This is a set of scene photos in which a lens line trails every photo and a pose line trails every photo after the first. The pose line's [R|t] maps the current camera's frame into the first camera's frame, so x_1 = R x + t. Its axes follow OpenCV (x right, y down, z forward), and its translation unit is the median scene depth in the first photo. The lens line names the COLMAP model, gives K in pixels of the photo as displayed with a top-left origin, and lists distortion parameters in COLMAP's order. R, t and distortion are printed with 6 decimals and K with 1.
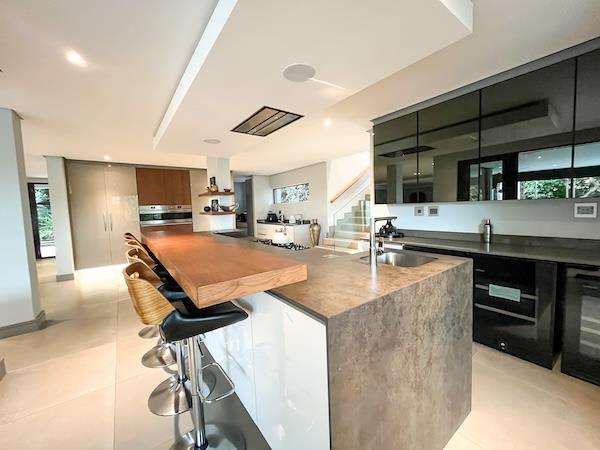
lens RADIAL K [[242.2, 0, 300.0], [0, 242.2, 225.0], [0, 0, 1]] dist [-0.001128, -0.000178]
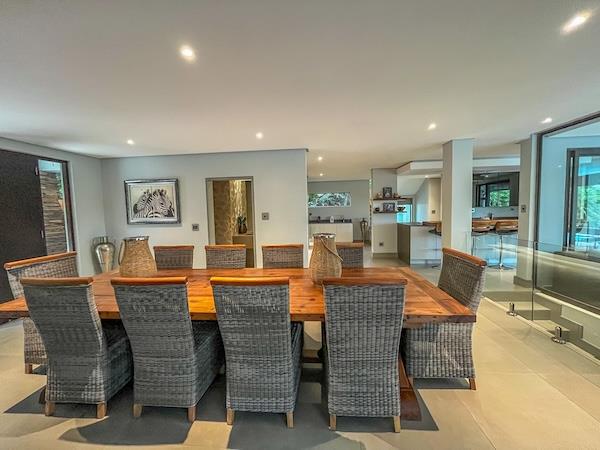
lens RADIAL K [[242.2, 0, 300.0], [0, 242.2, 225.0], [0, 0, 1]] dist [-0.001128, -0.000178]
pose [[0.656030, -0.037723, 0.753792, -1.575074], [0.060381, 0.998172, -0.002596, -0.000412], [-0.752316, 0.047218, 0.657108, 0.386760]]
